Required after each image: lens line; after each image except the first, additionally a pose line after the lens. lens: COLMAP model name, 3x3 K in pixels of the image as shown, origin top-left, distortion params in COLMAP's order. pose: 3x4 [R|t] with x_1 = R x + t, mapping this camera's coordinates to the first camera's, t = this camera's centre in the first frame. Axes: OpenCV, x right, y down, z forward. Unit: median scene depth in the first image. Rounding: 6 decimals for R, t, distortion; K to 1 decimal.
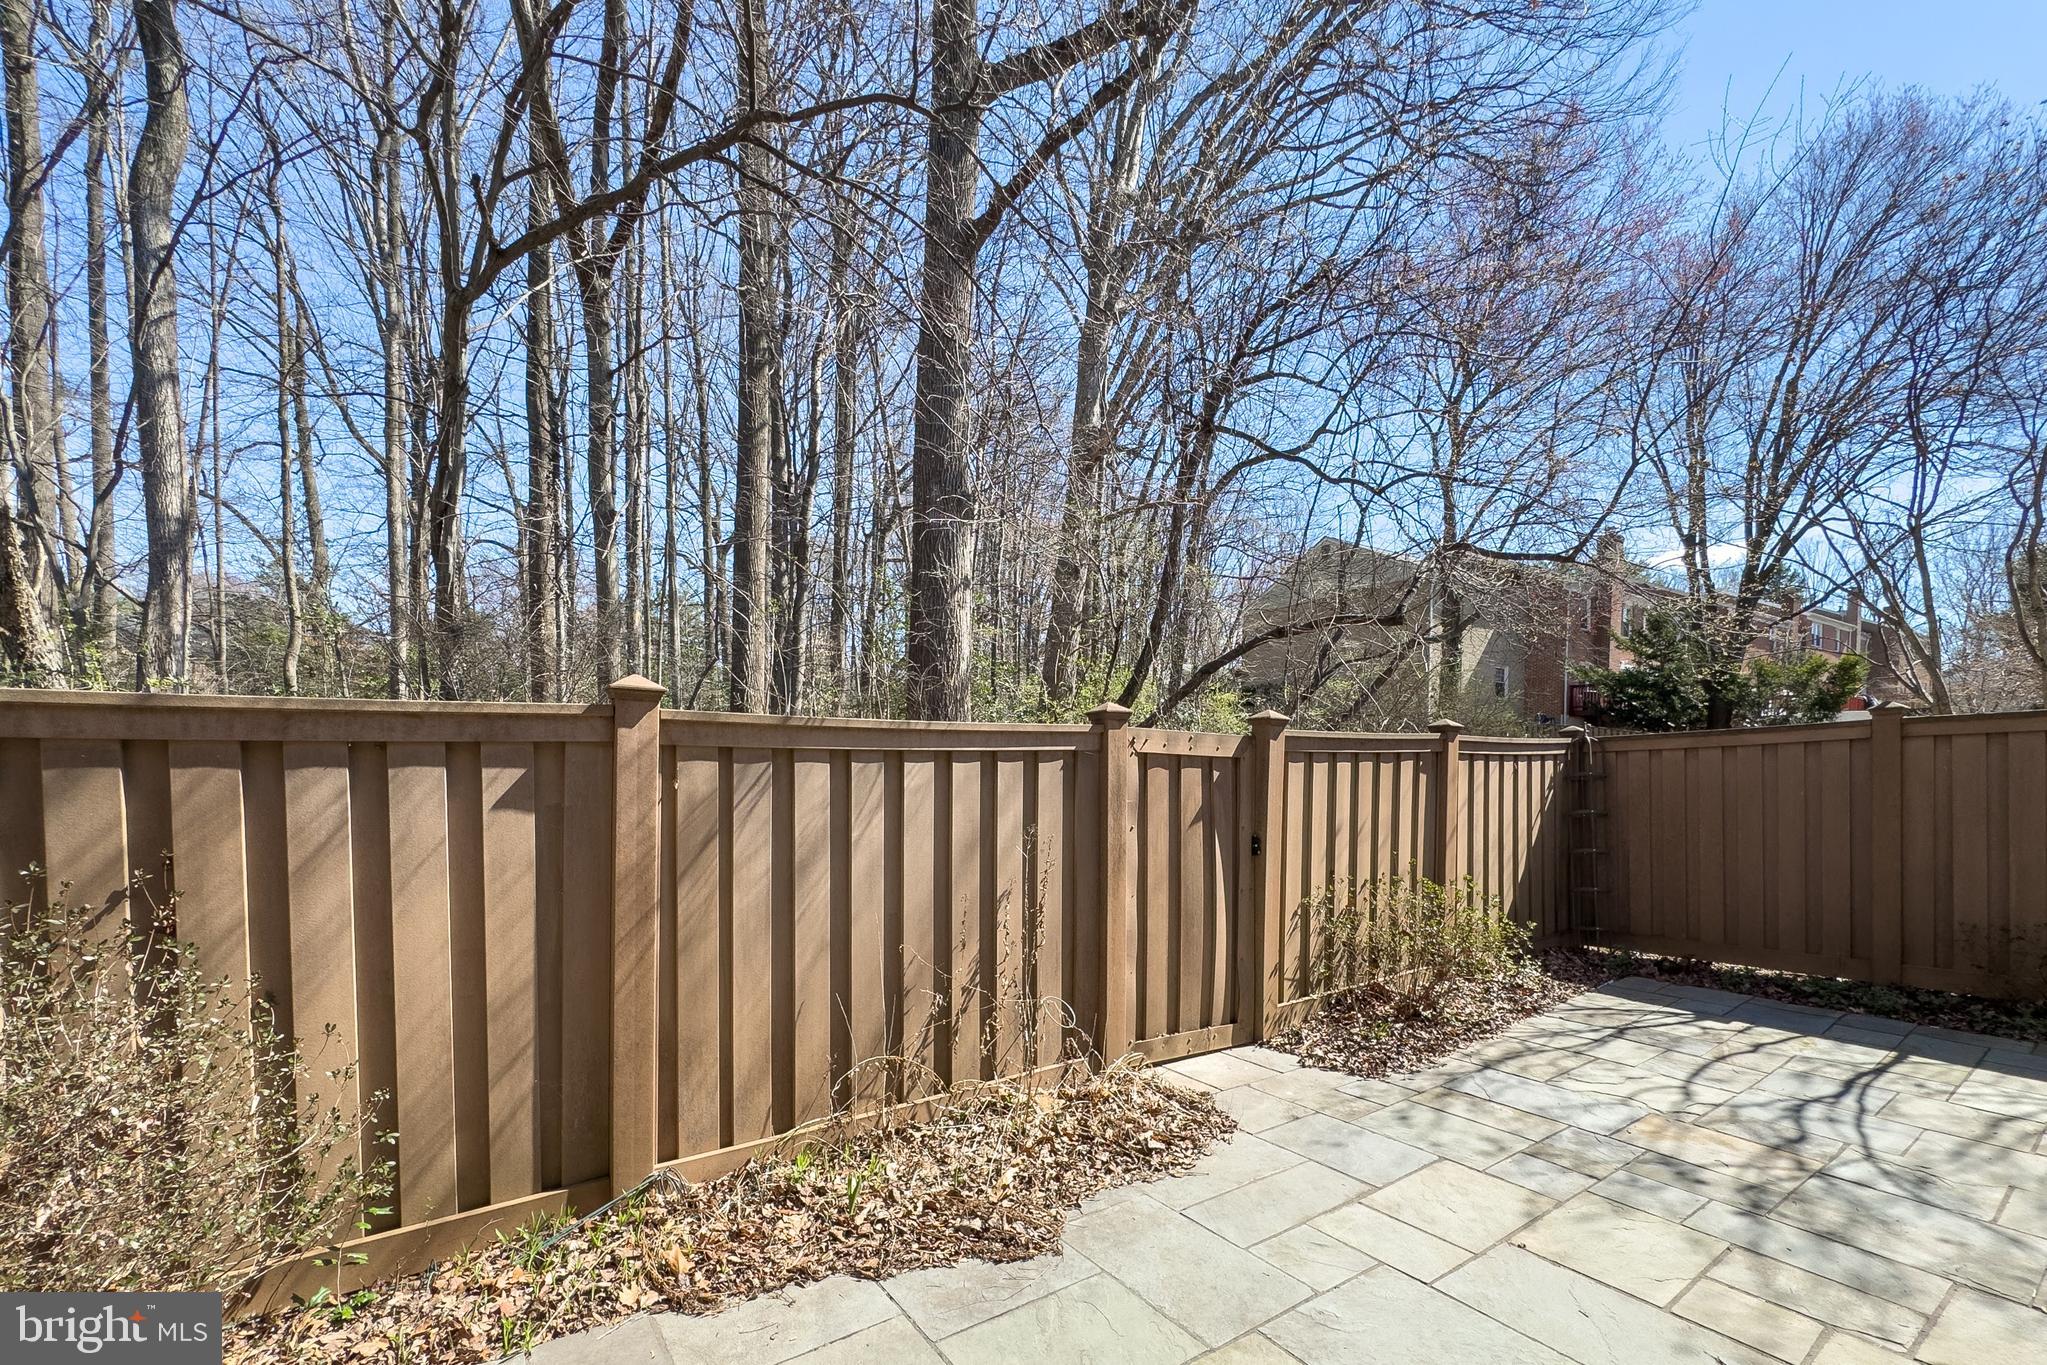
lens RADIAL K [[817.6, 0, 986.9], [0, 817.6, 794.5], [0, 0, 1]] dist [-0.016836, 0.001429]
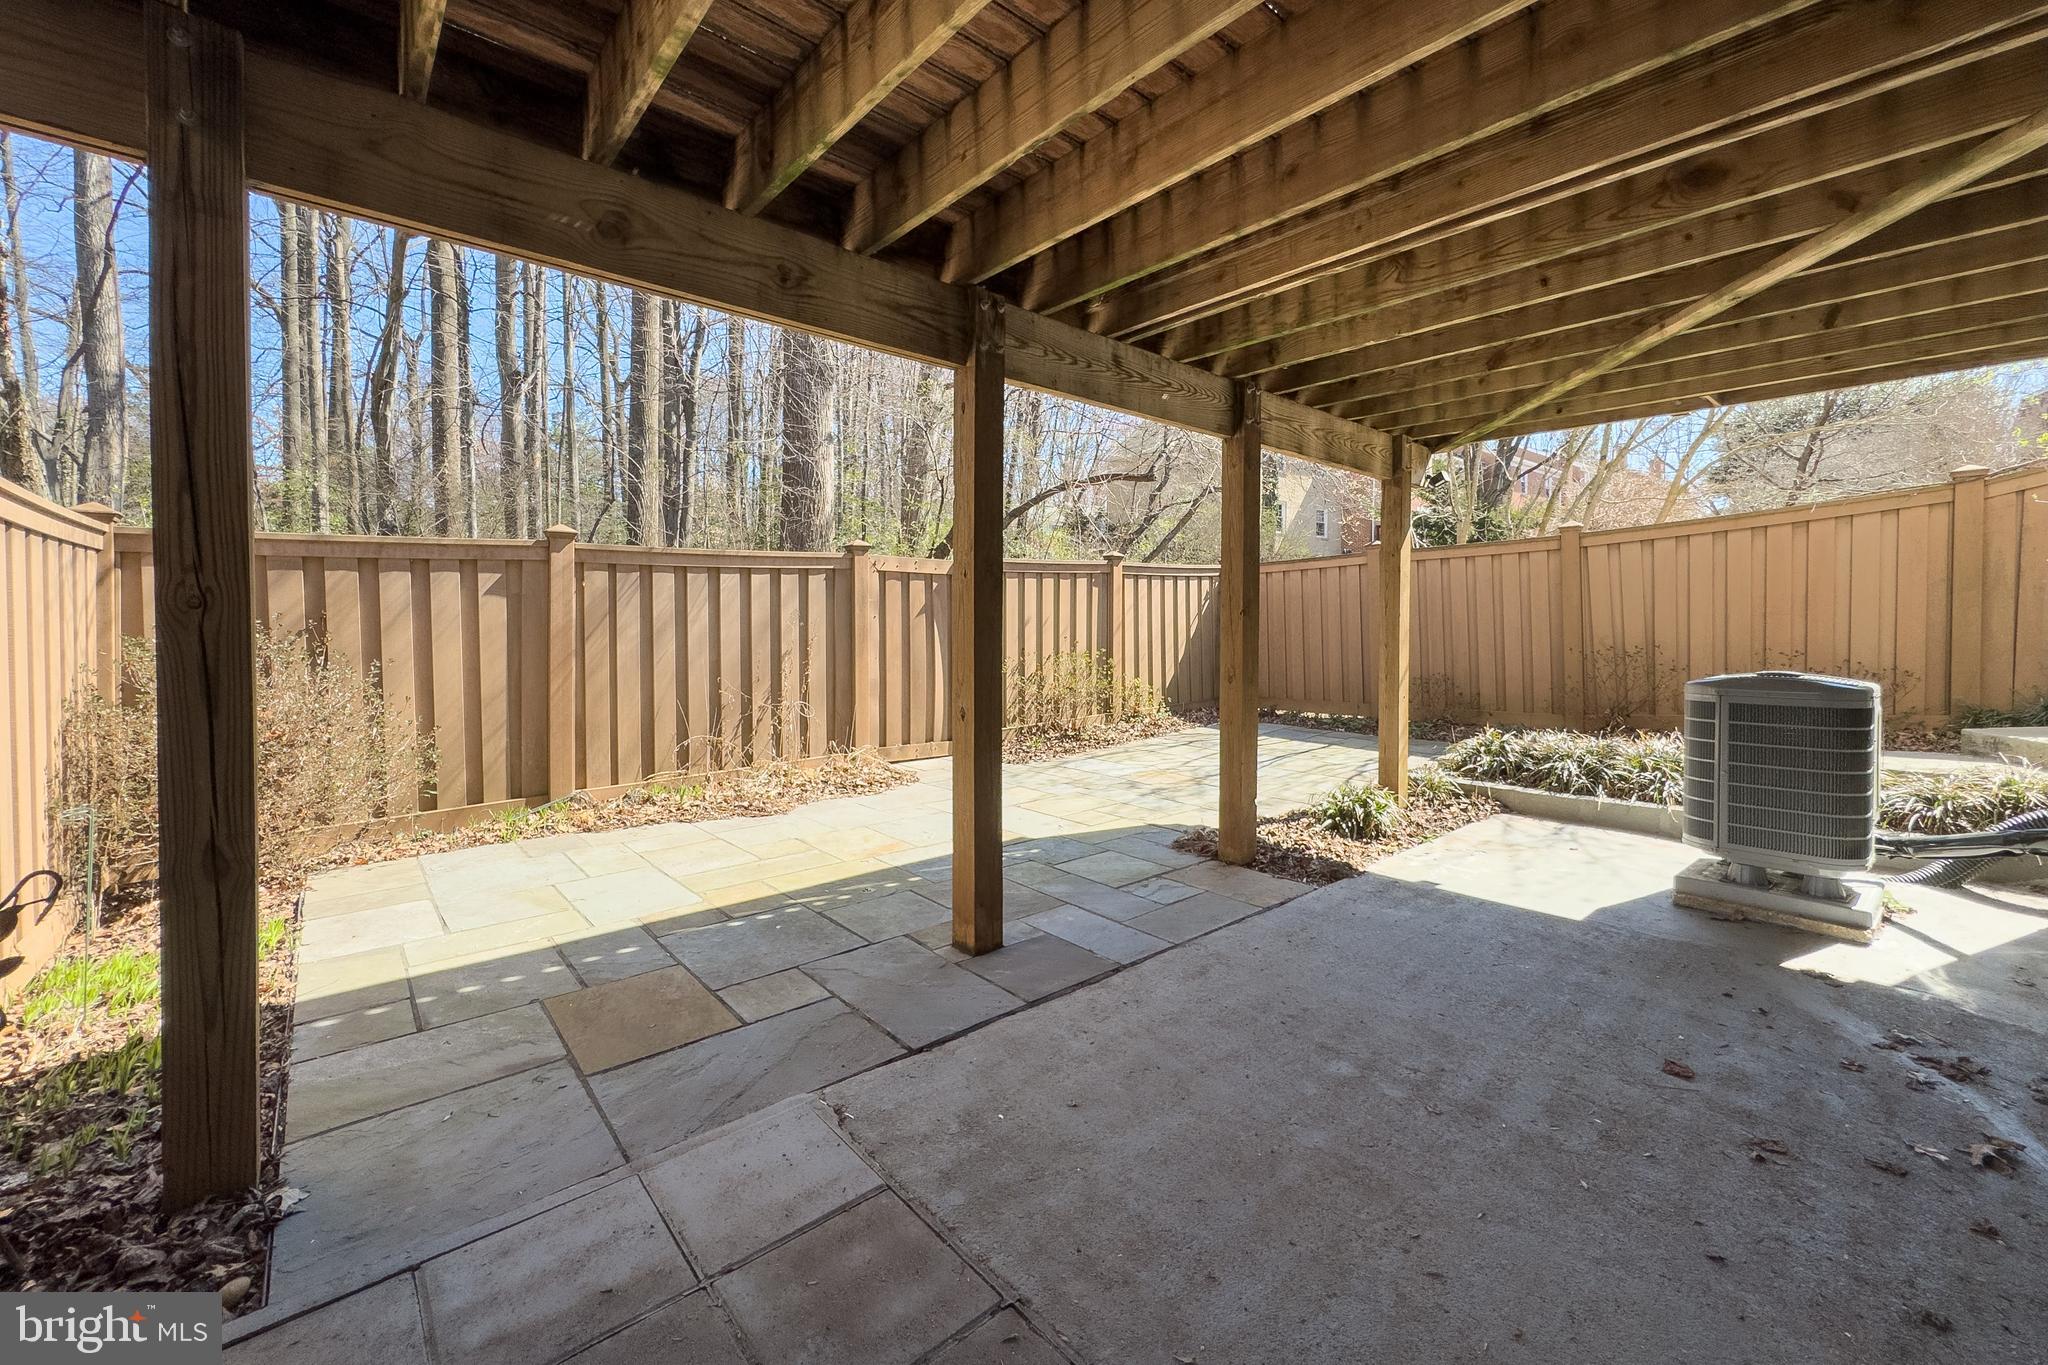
lens RADIAL K [[818.0, 0, 1002.1], [0, 818.0, 631.4], [0, 0, 1]] dist [-0.016836, 0.001429]
pose [[0.992679, -0.009077, 0.120440, 0.237585], [0.008795, 0.999957, 0.002876, 0.069637], [-0.120461, -0.001796, 0.992716, -0.669371]]
